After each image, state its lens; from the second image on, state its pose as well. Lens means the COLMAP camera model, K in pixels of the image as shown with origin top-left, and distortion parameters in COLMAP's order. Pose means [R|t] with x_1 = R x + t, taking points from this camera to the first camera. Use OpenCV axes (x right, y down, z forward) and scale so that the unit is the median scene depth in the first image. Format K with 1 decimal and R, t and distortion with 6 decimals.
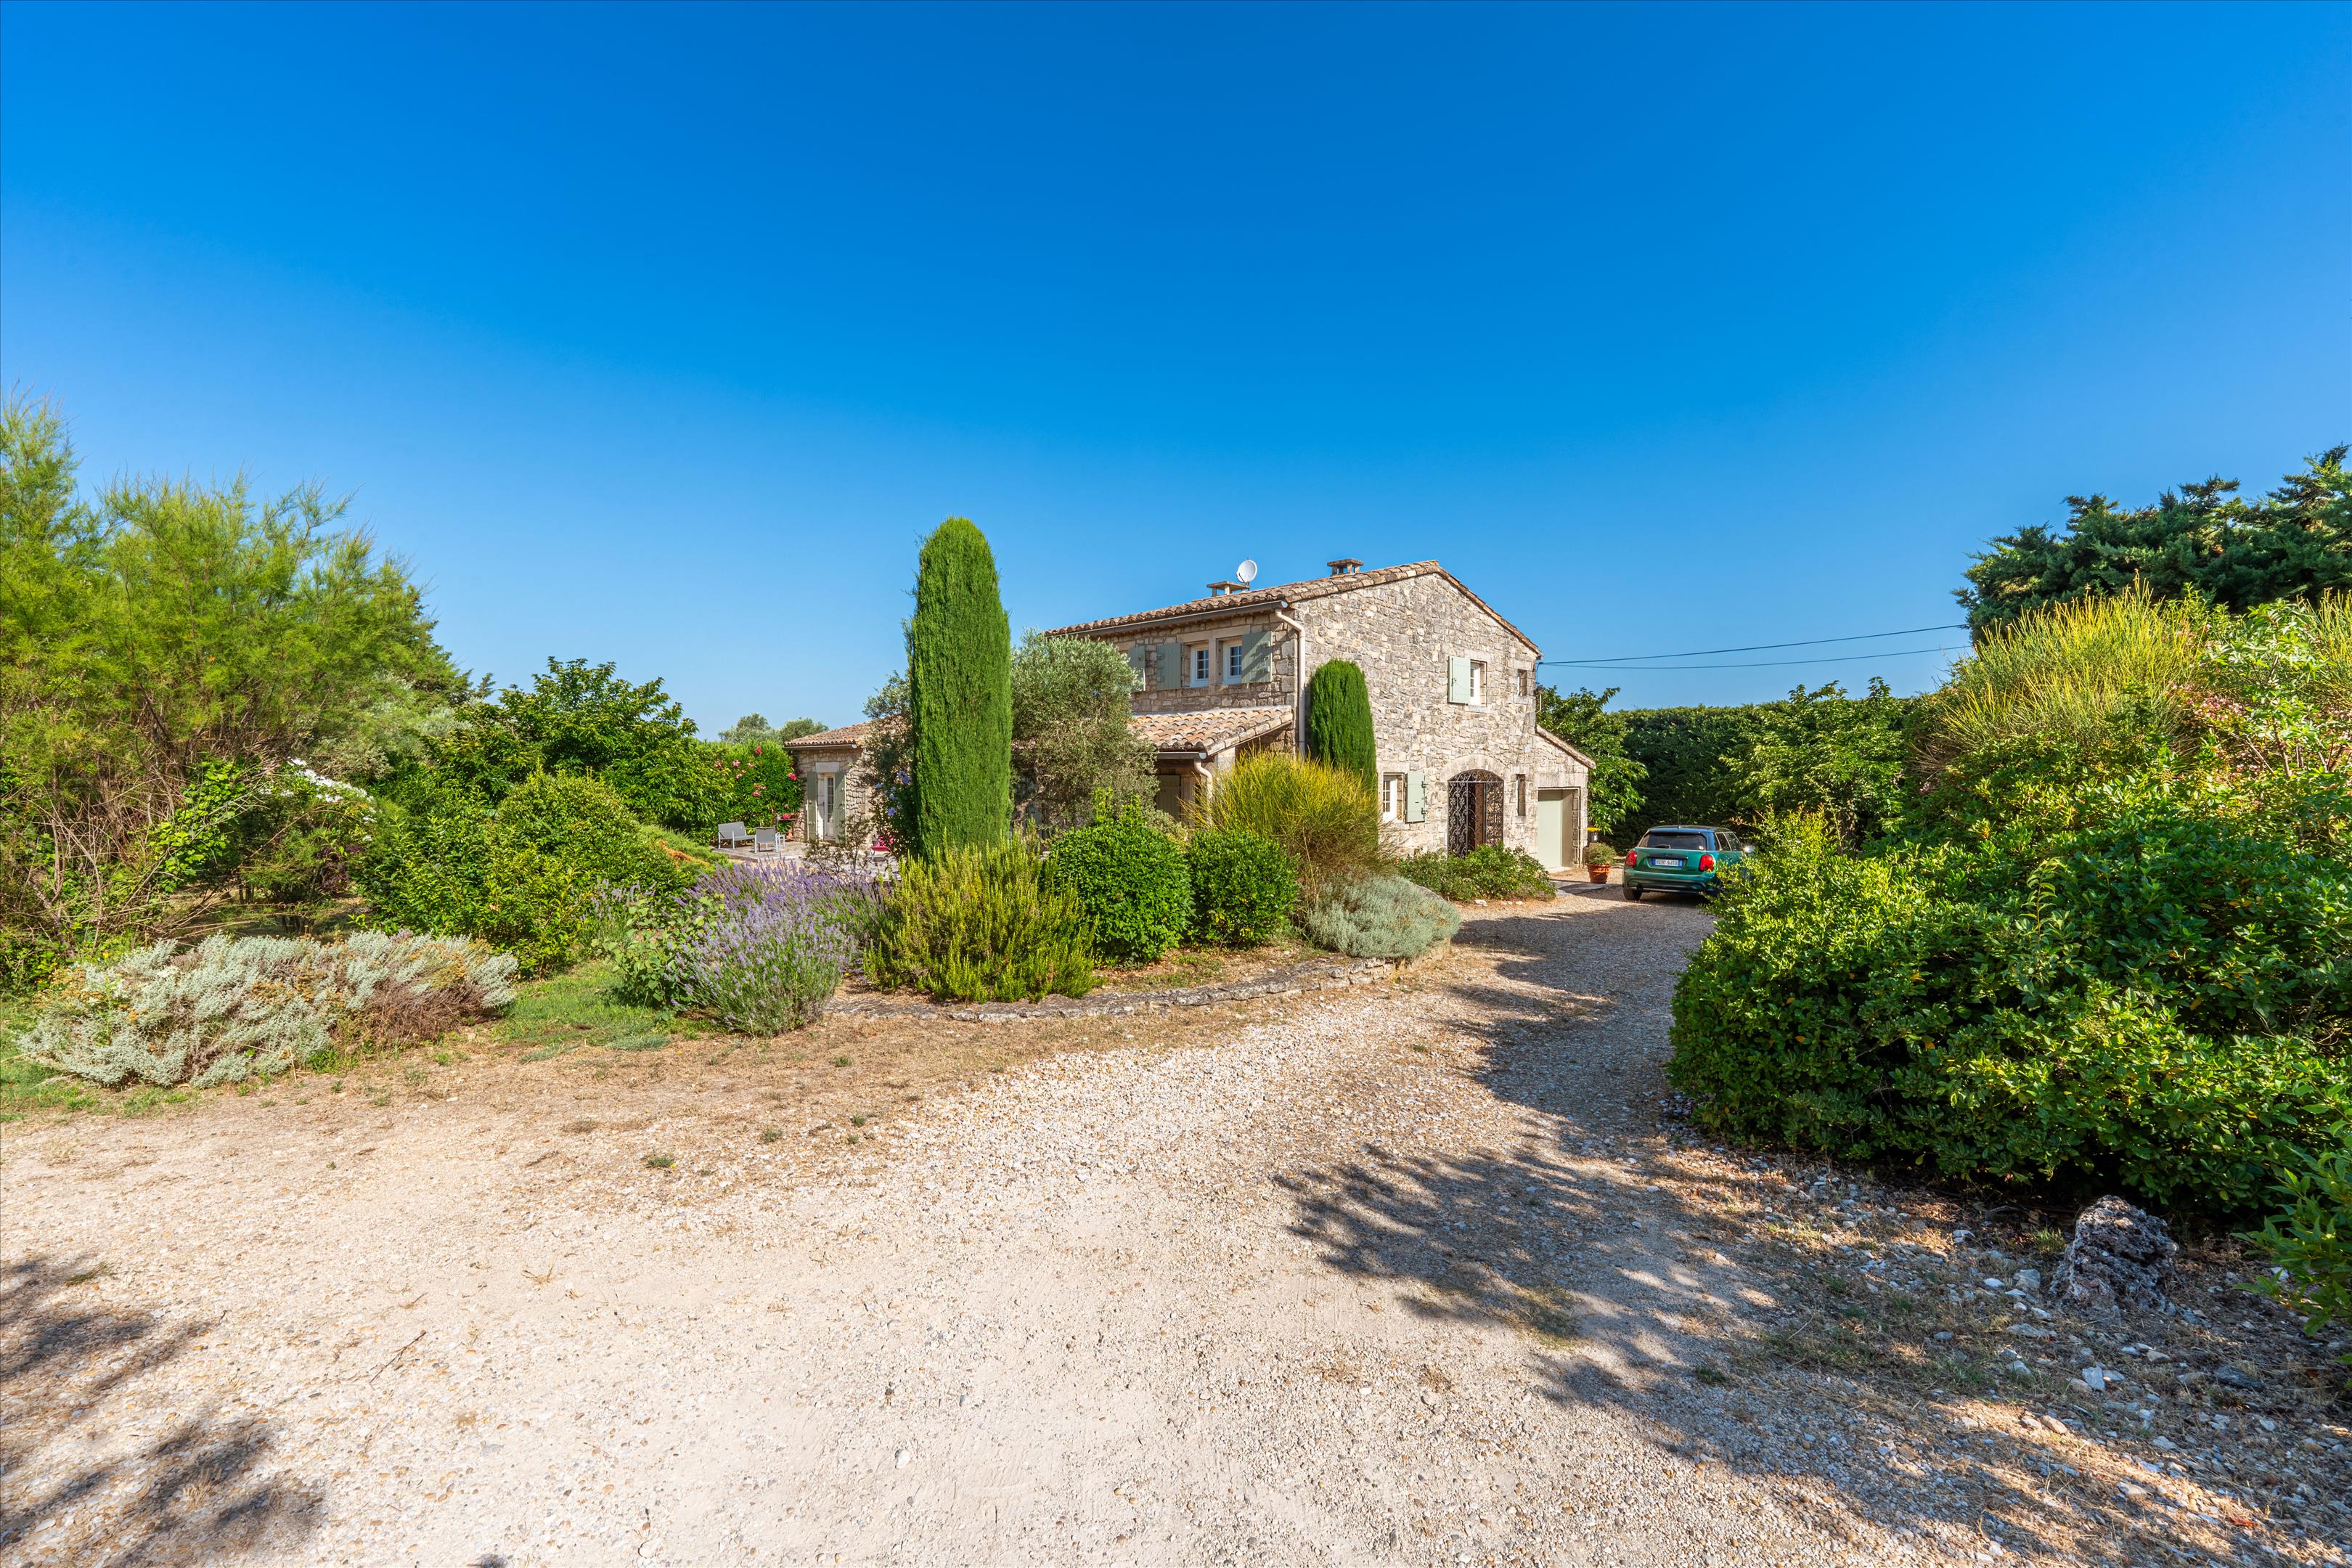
lens RADIAL K [[939.1, 0, 1180.4], [0, 939.1, 794.7], [0, 0, 1]] dist [-0.011339, -0.000692]
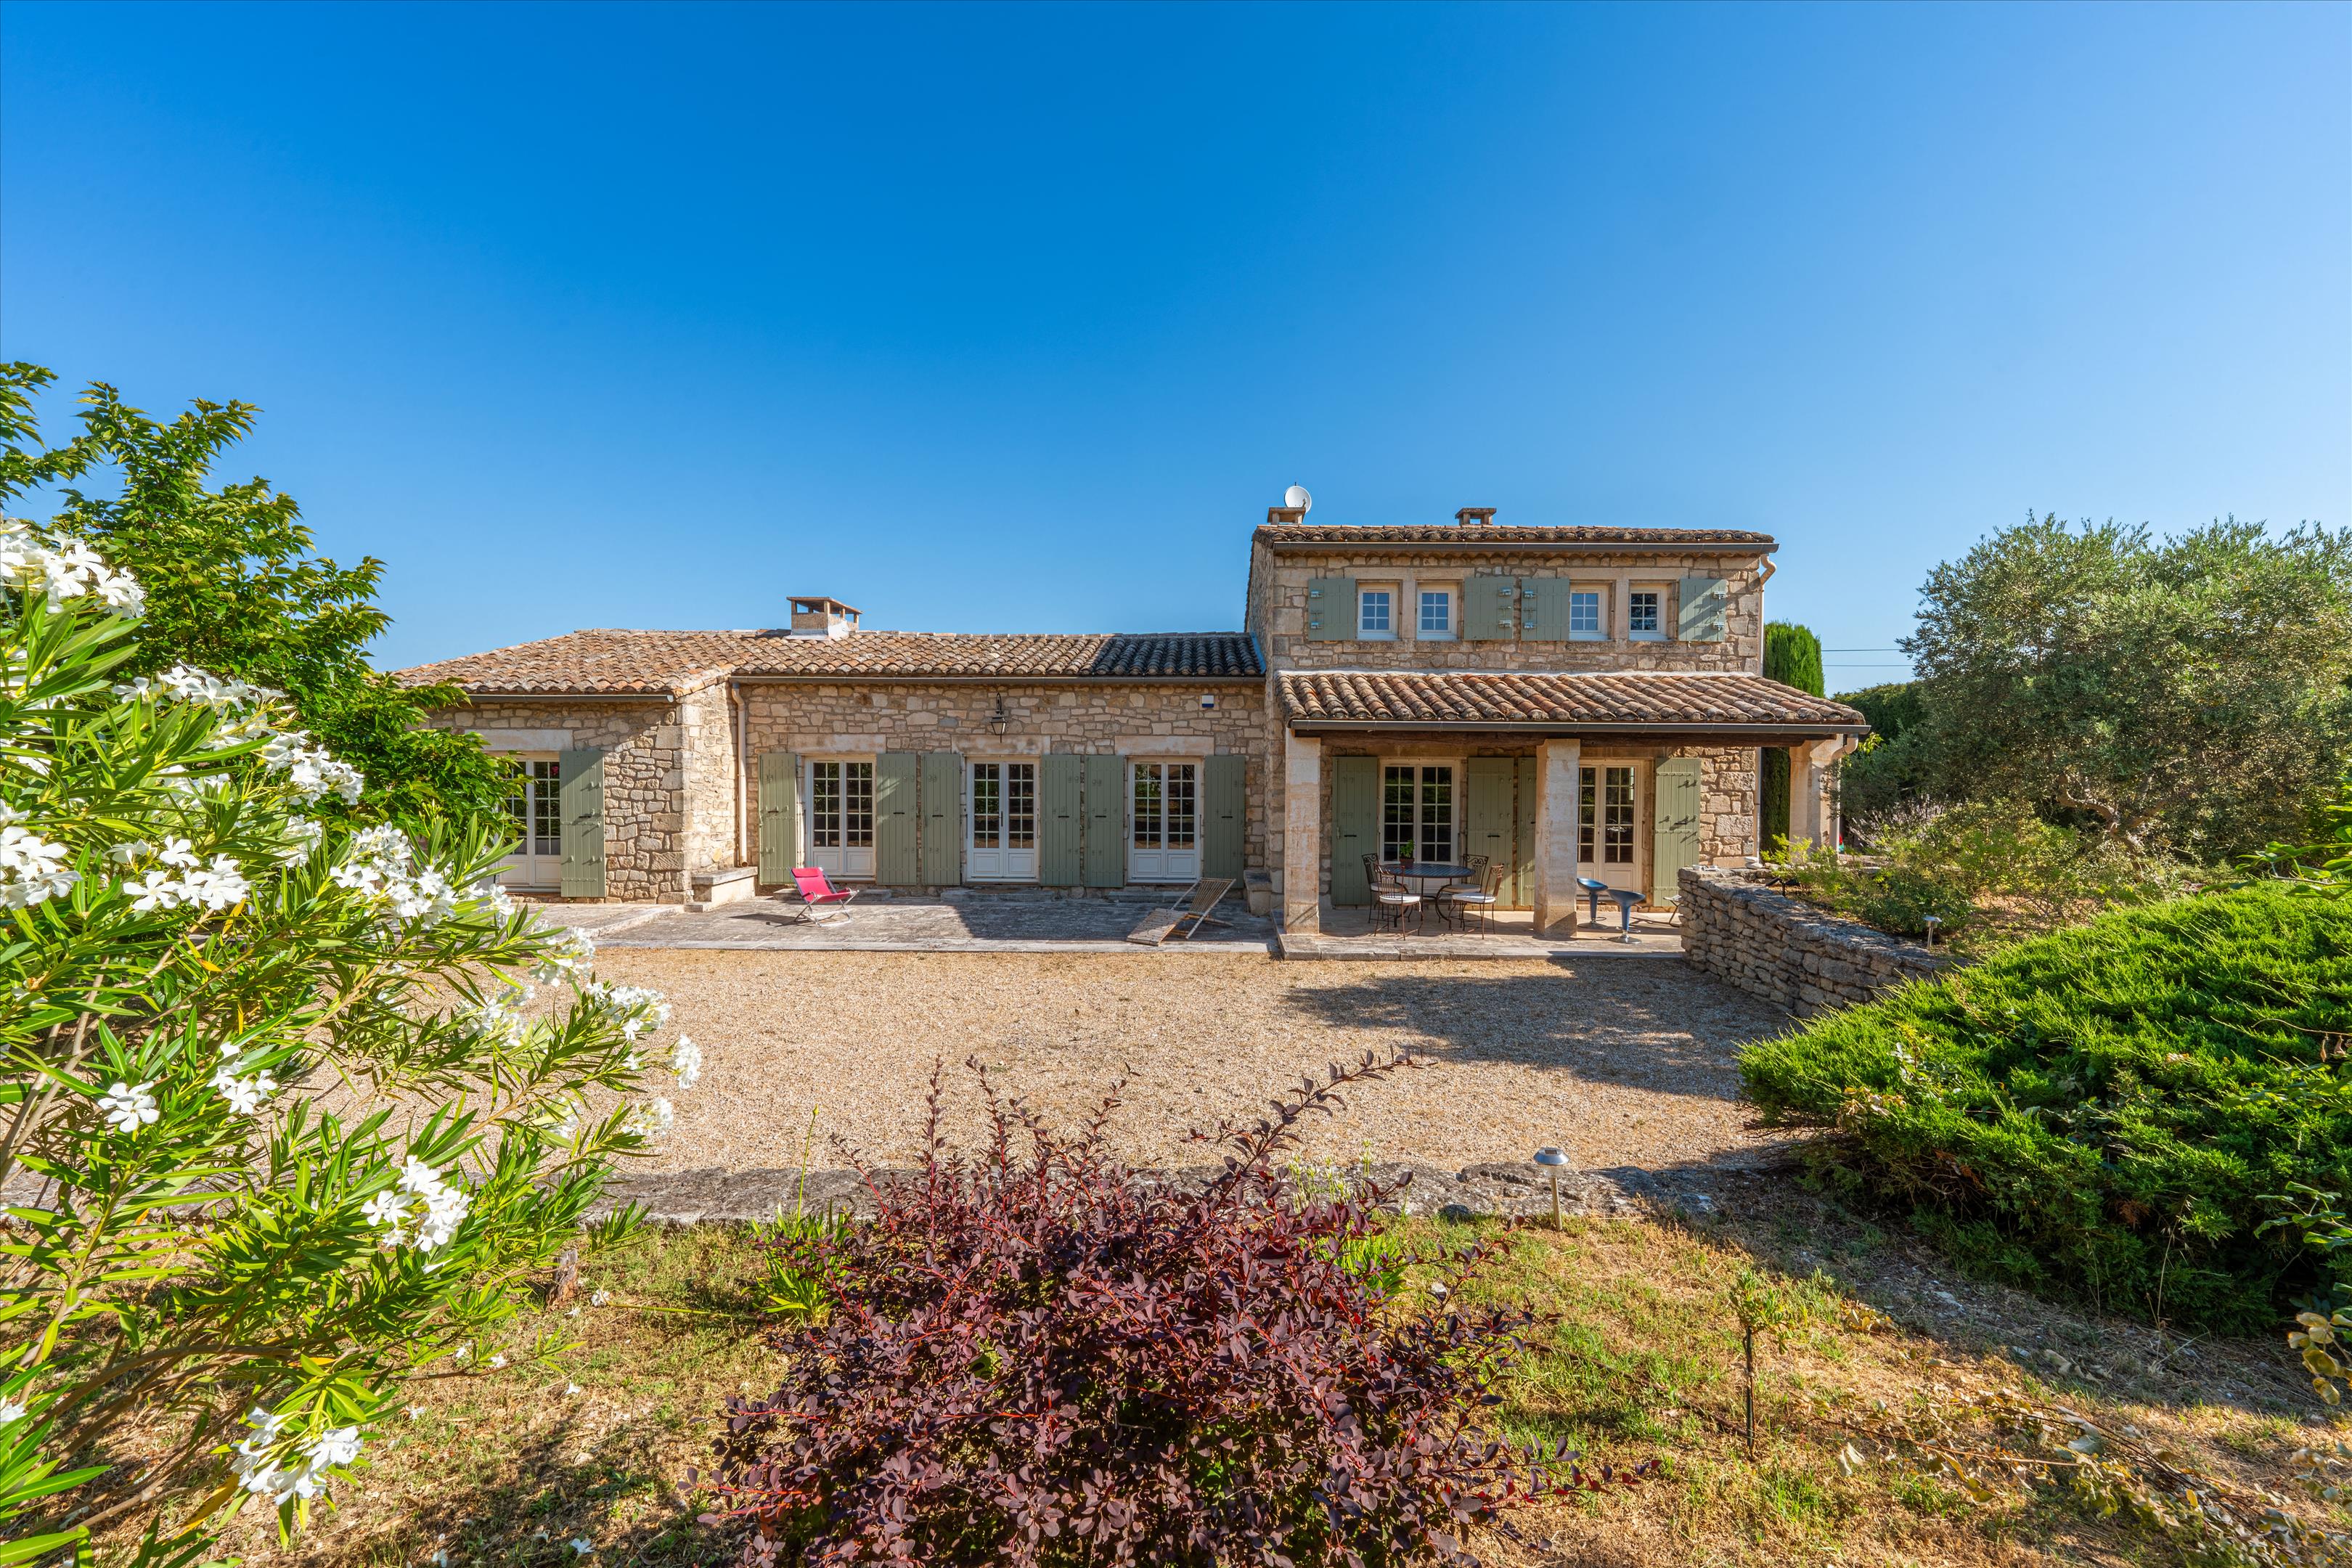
lens RADIAL K [[939.1, 0, 1151.0], [0, 939.1, 775.4], [0, 0, 1]] dist [-0.011339, -0.000692]
pose [[0.730826, -0.006529, 0.682533, -0.800103], [0.013930, 0.999889, -0.005351, -0.007114], [-0.682422, 0.013418, 0.730836, 0.734046]]
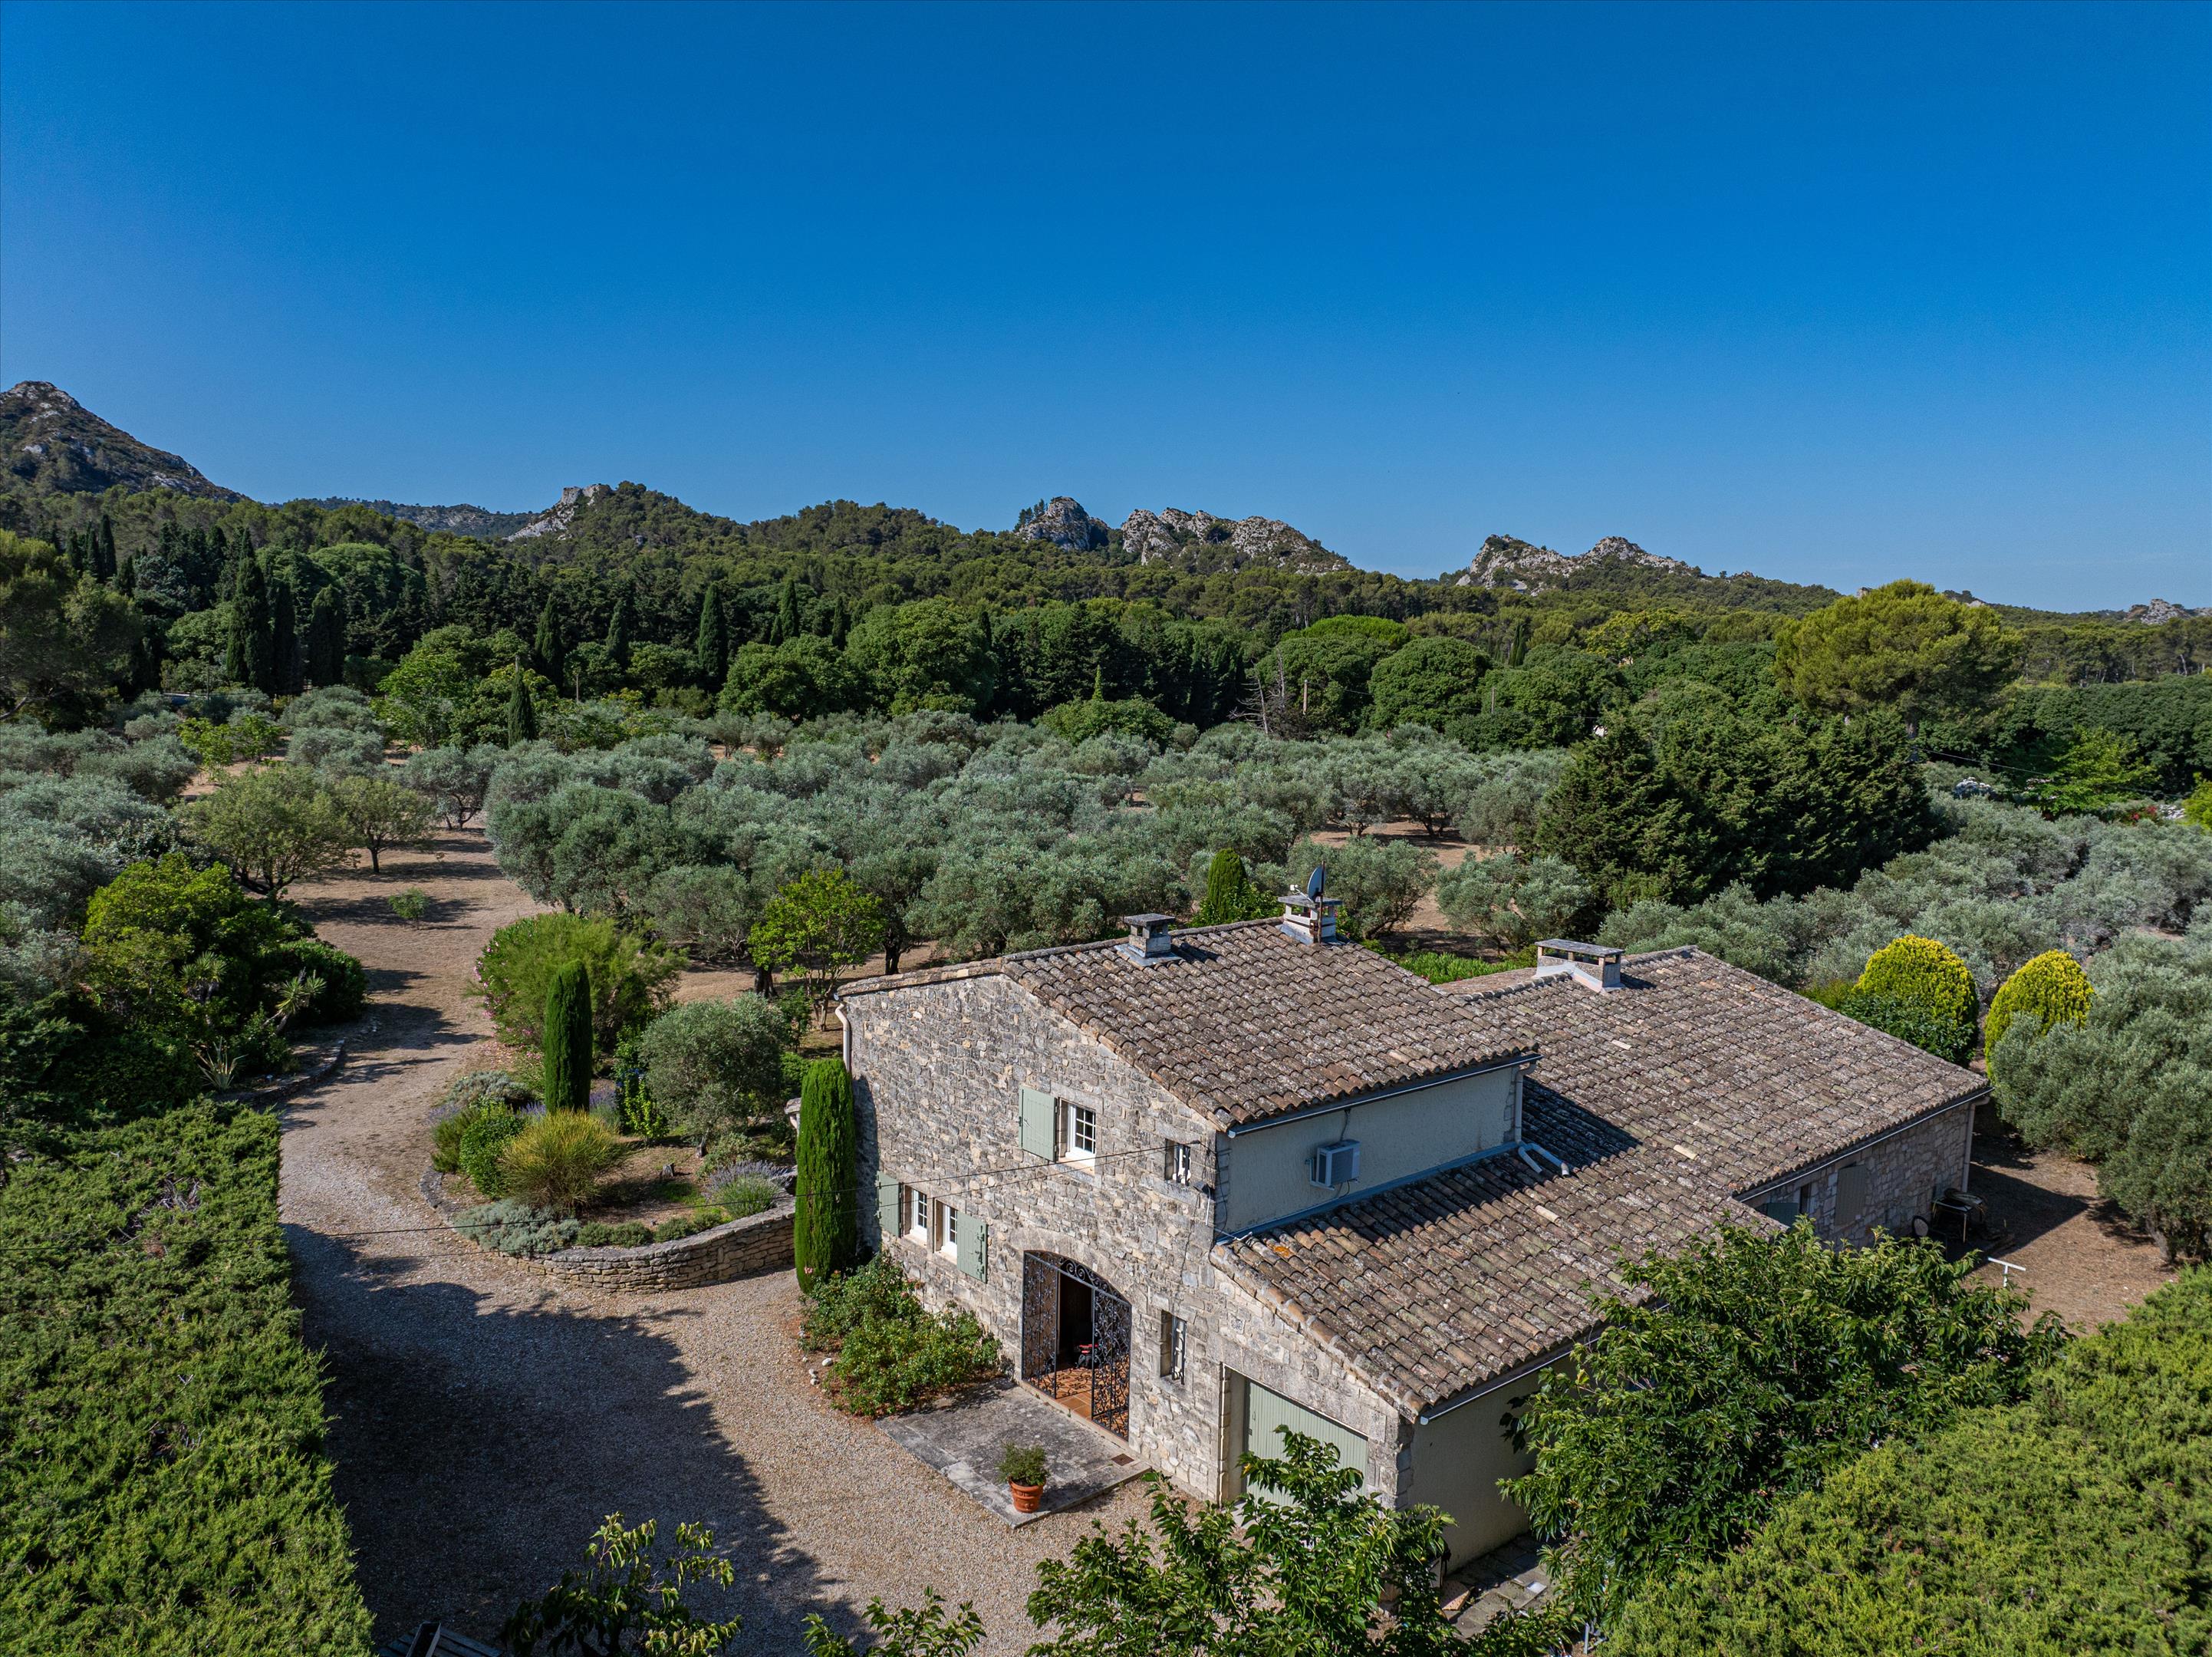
lens RADIAL K [[1525.4, 0, 1121.2], [0, 1525.4, 823.7], [0, 0, 1]] dist [-0.041305, 0.001362]
pose [[-0.065404, 0.097053, -0.993128, 1.686961], [-0.048597, 0.993768, 0.100316, -0.554663], [0.996675, 0.054824, -0.060280, 1.335494]]
